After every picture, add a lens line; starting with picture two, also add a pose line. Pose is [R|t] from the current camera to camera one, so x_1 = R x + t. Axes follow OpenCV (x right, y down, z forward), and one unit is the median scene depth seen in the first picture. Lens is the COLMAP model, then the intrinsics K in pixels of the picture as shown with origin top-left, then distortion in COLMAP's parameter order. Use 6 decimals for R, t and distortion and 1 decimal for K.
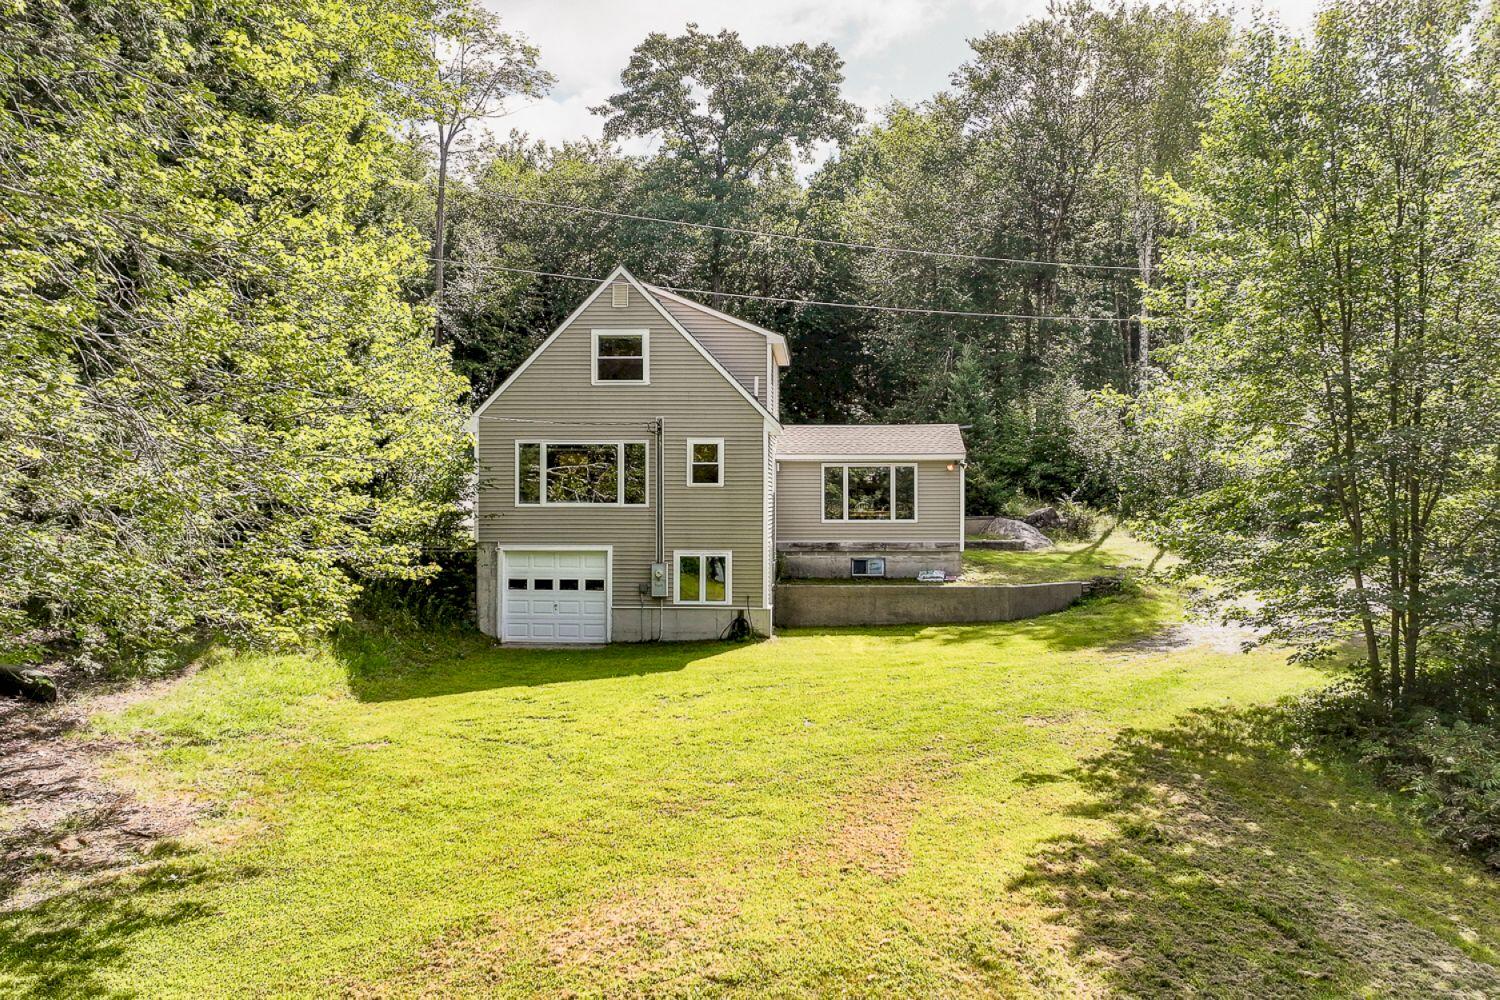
lens RADIAL K [[1259.1, 0, 746.1], [0, 1259.1, 503.1], [0, 0, 1]] dist [-0.006157, -0.003455]
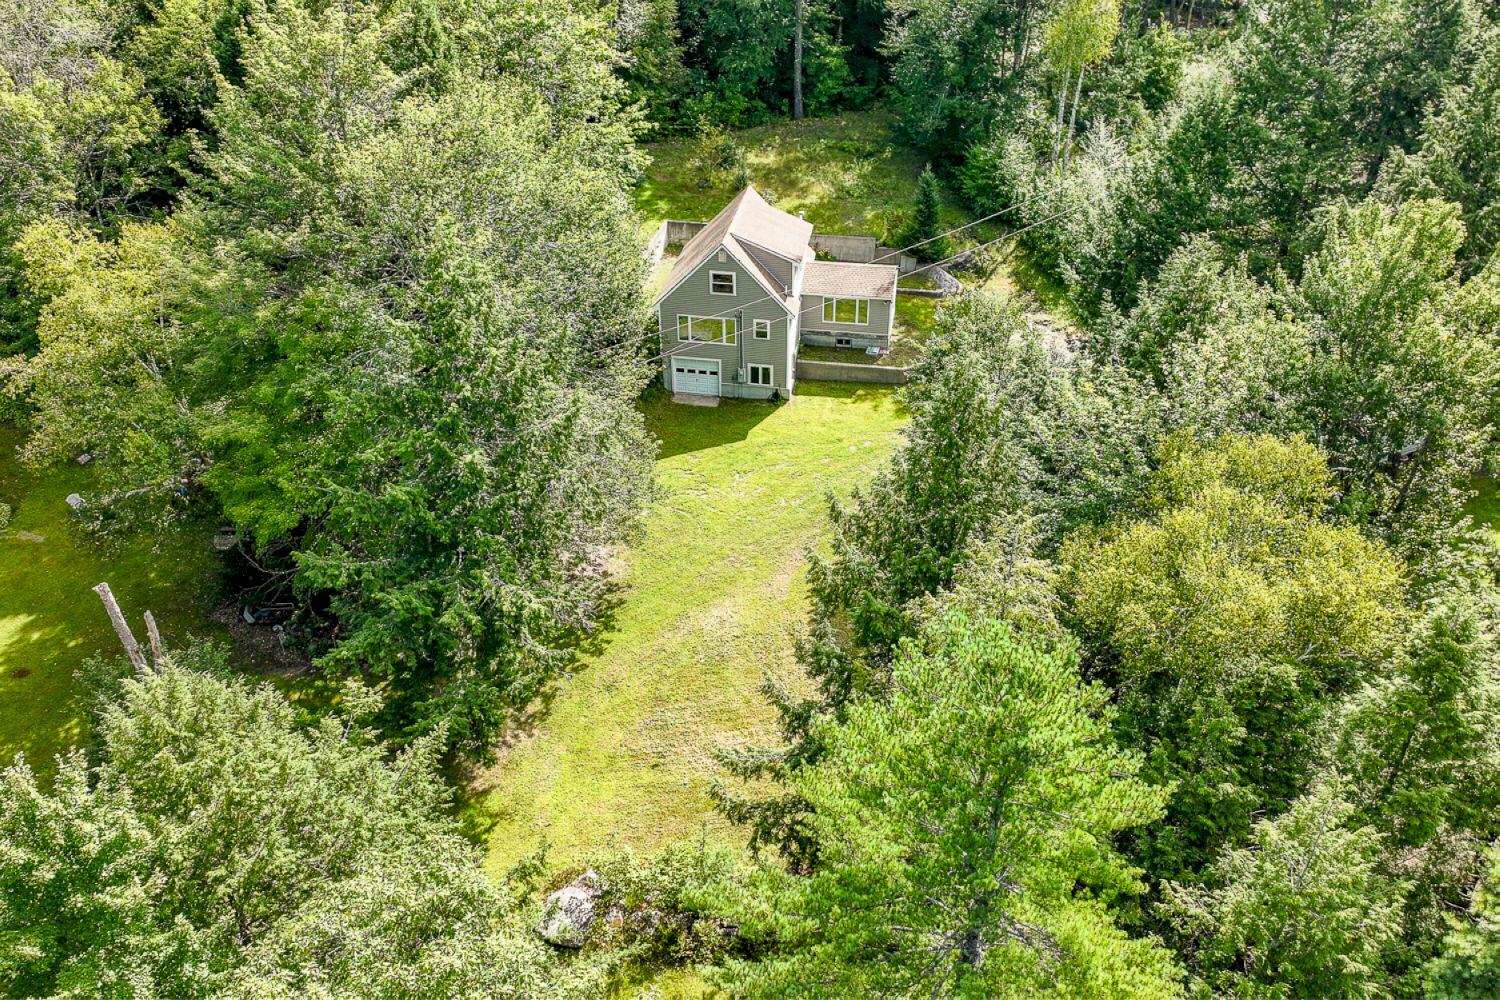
lens RADIAL K [[1259.1, 0, 750.8], [0, 1259.1, 500.3], [0, 0, 1]] dist [-0.006157, -0.003455]
pose [[0.994662, 0.050630, -0.089908, 0.145587], [0.007728, 0.832338, 0.554214, -0.896405], [0.102894, -0.551951, 0.827504, -0.898091]]
